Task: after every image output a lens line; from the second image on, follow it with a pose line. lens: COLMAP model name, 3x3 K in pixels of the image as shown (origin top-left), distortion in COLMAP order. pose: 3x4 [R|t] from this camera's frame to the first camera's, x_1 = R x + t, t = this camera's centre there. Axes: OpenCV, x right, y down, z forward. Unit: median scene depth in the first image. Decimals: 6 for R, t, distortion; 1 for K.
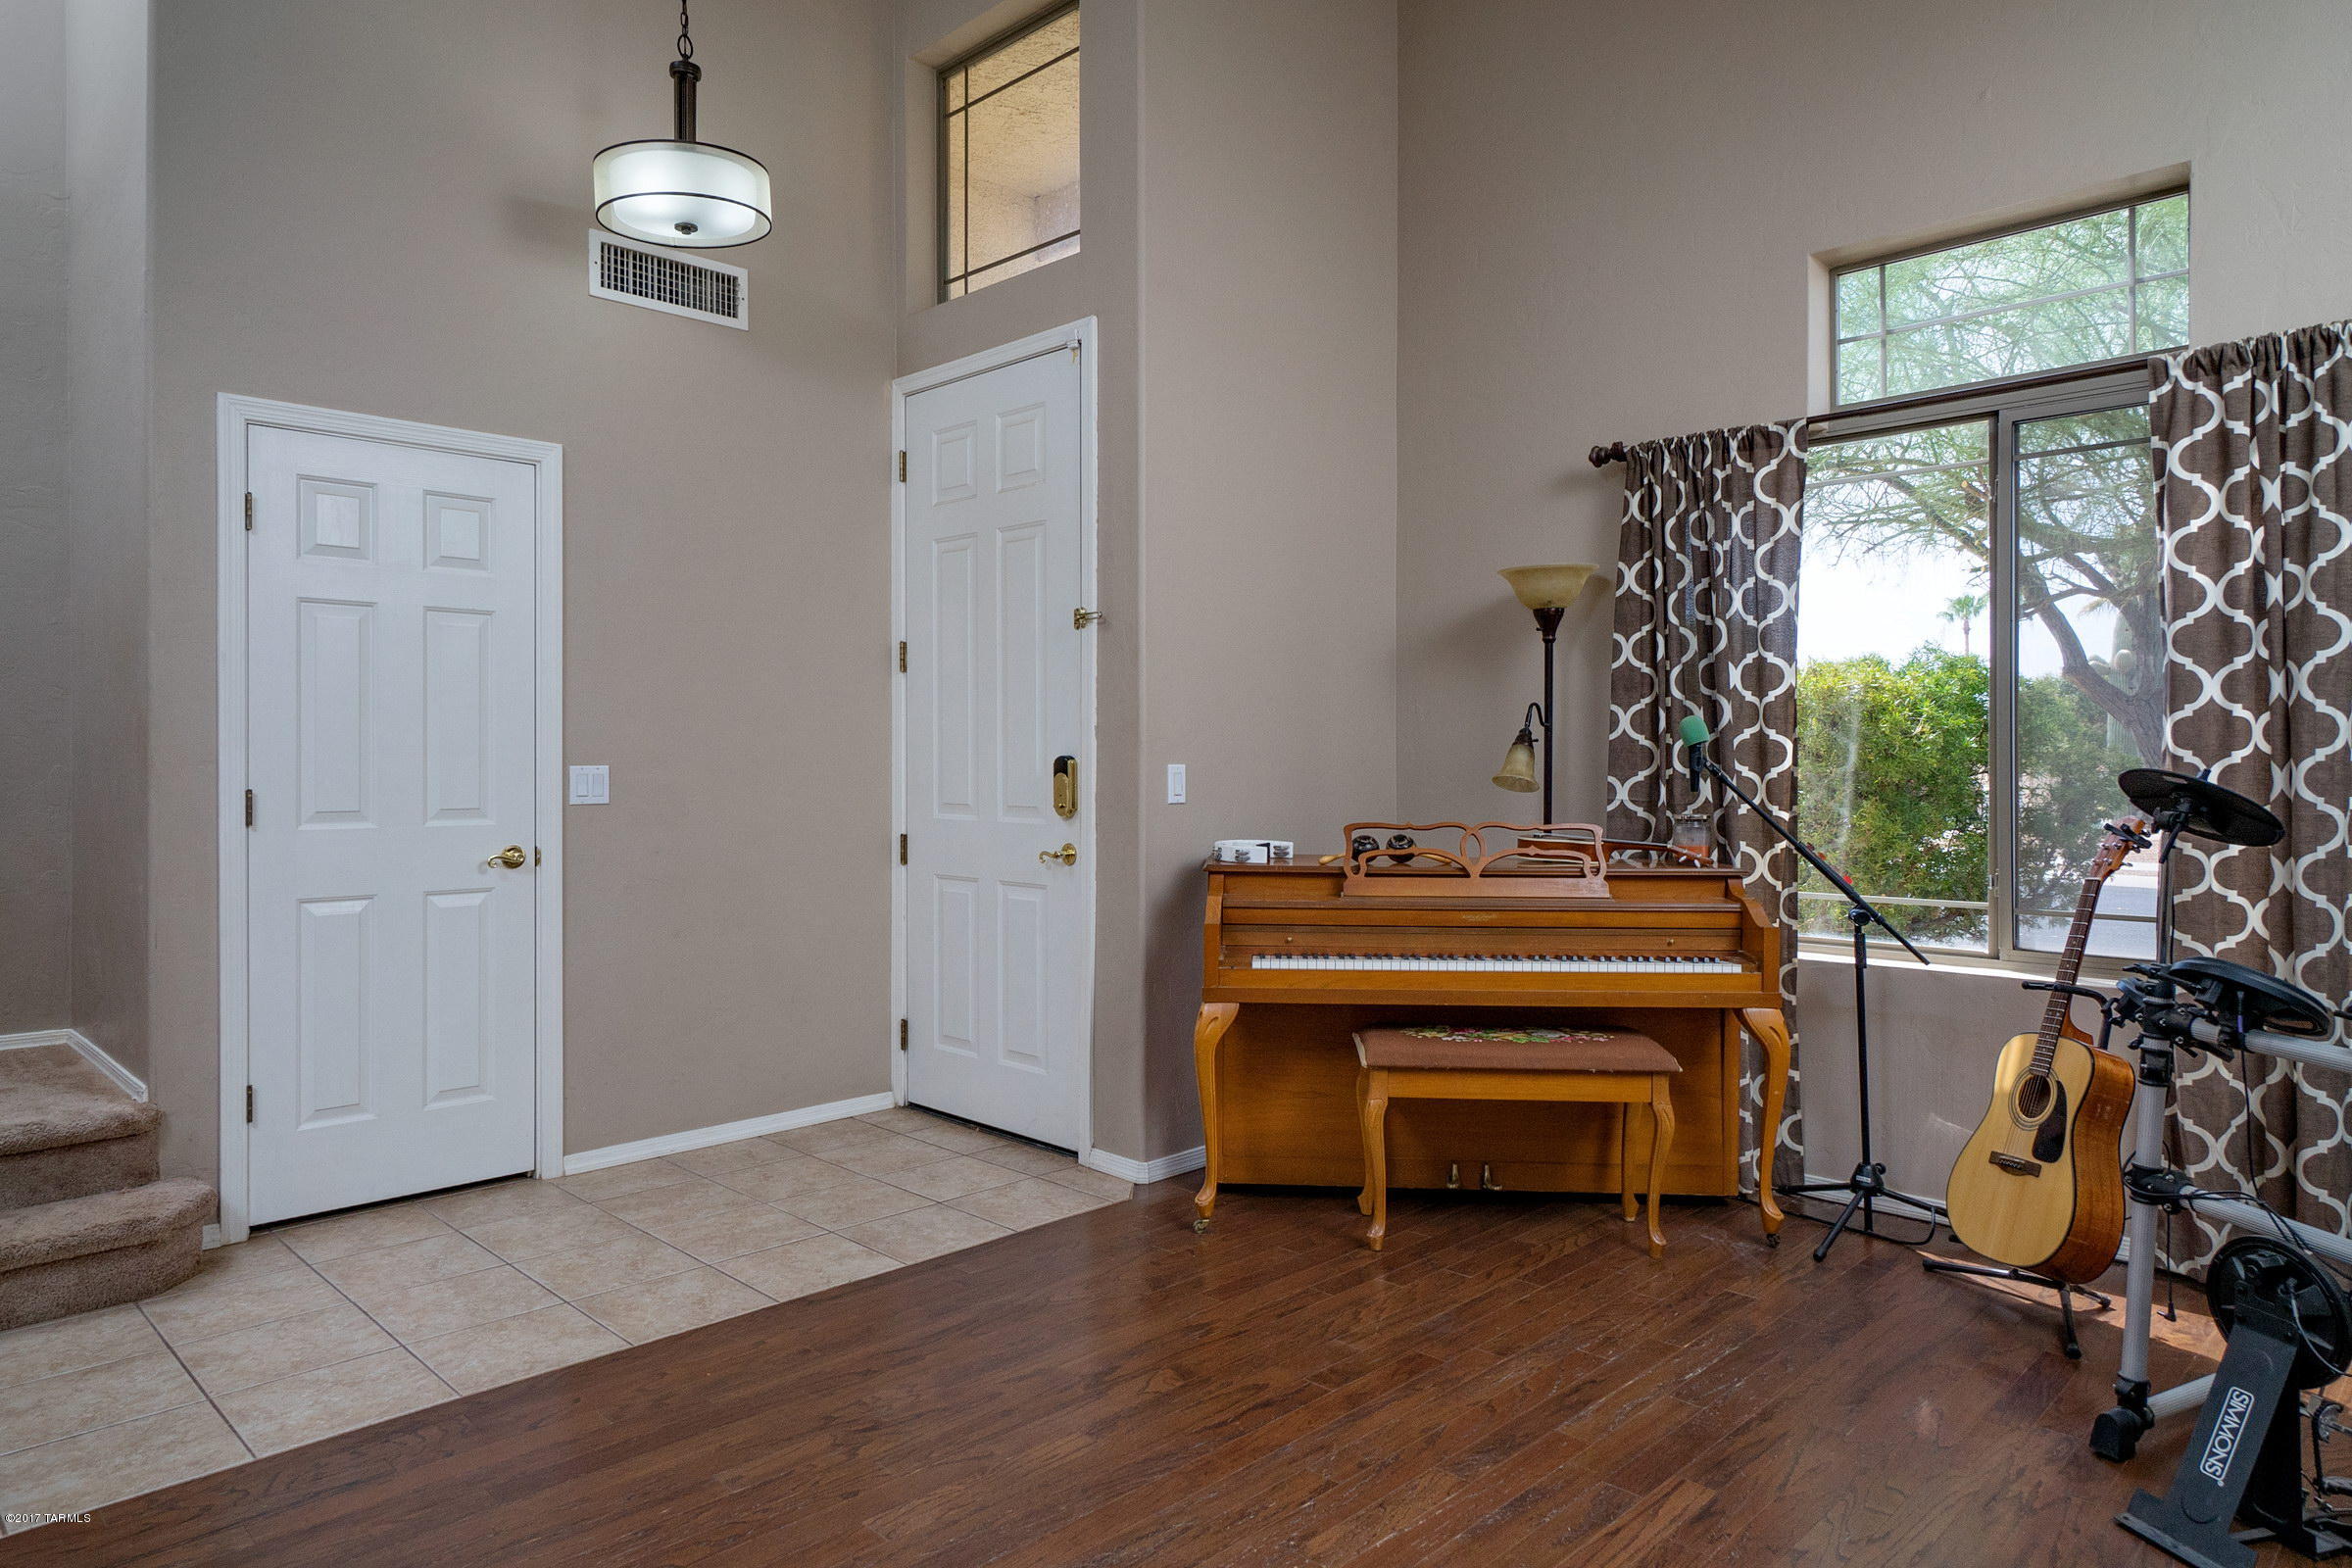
lens RADIAL K [[1423.2, 0, 1176.0], [0, 1423.2, 784.0], [0, 0, 1]] dist [-0.002852, -0.000258]
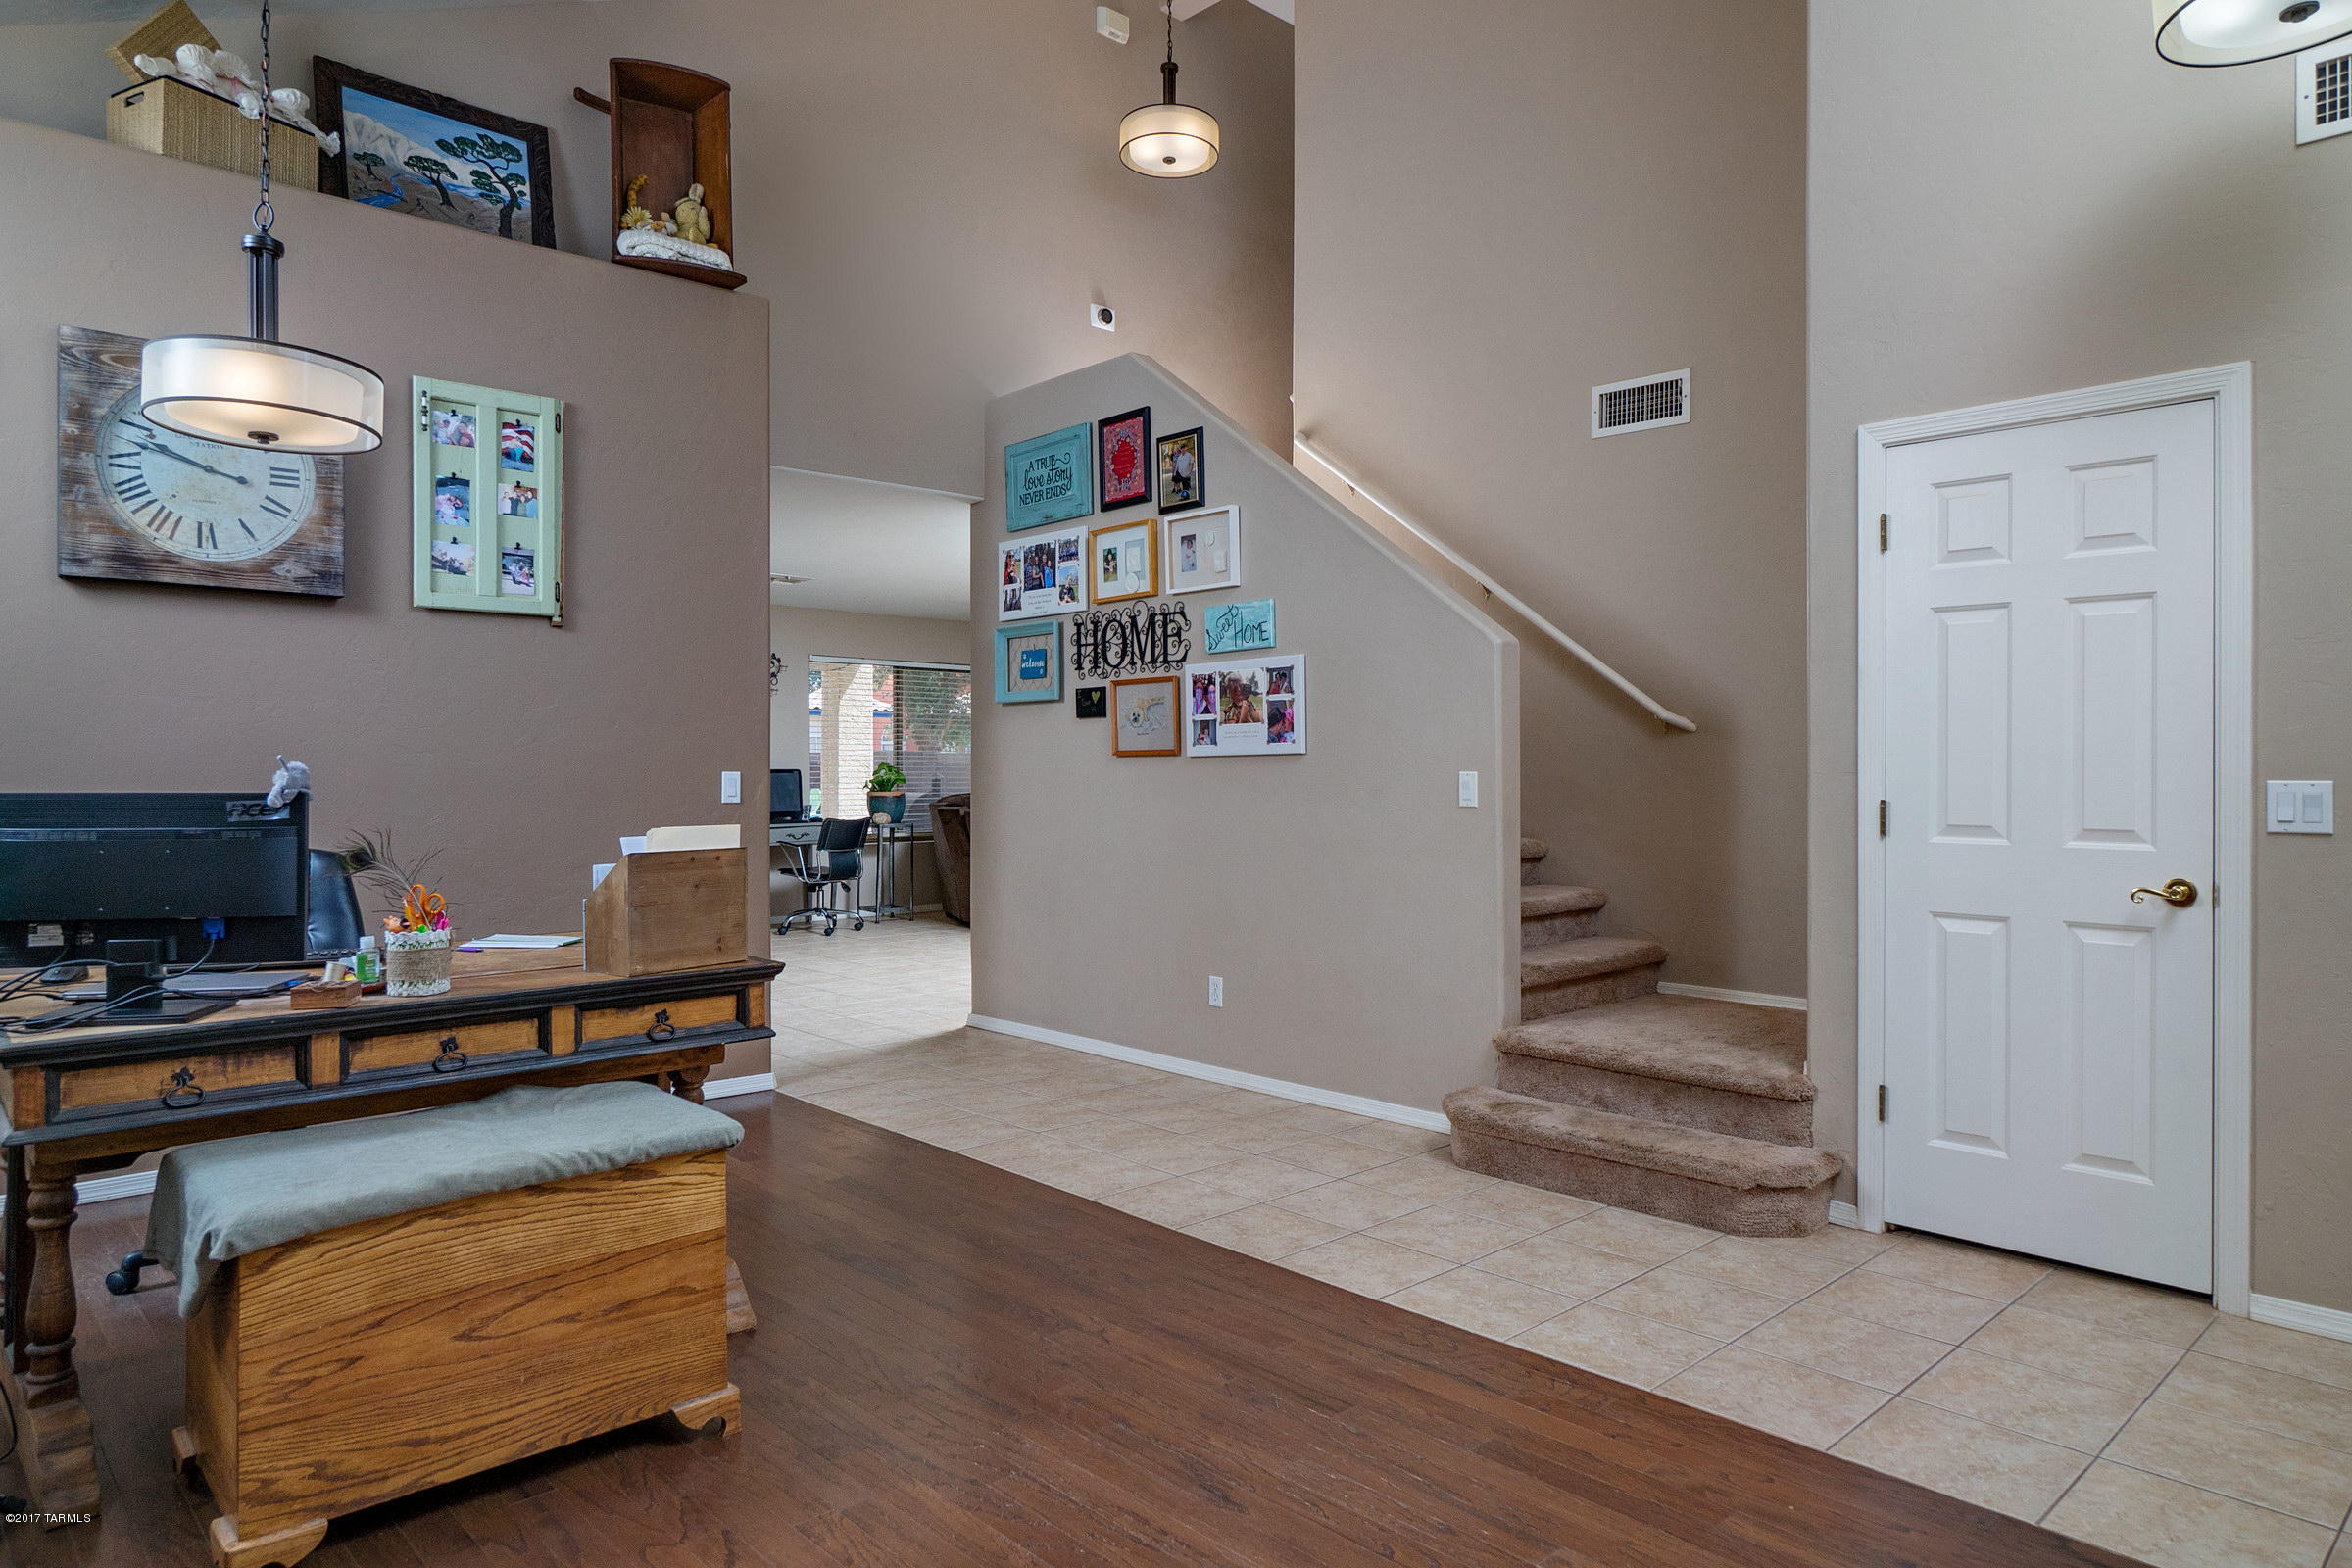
lens RADIAL K [[1423.2, 0, 1176.0], [0, 1423.2, 784.0], [0, 0, 1]] dist [-0.002852, -0.000258]
pose [[-0.028709, 0.009940, -0.999538, 0.426692], [-0.021363, 0.999716, 0.010555, -0.007792], [0.999359, 0.021657, -0.028489, 0.549218]]
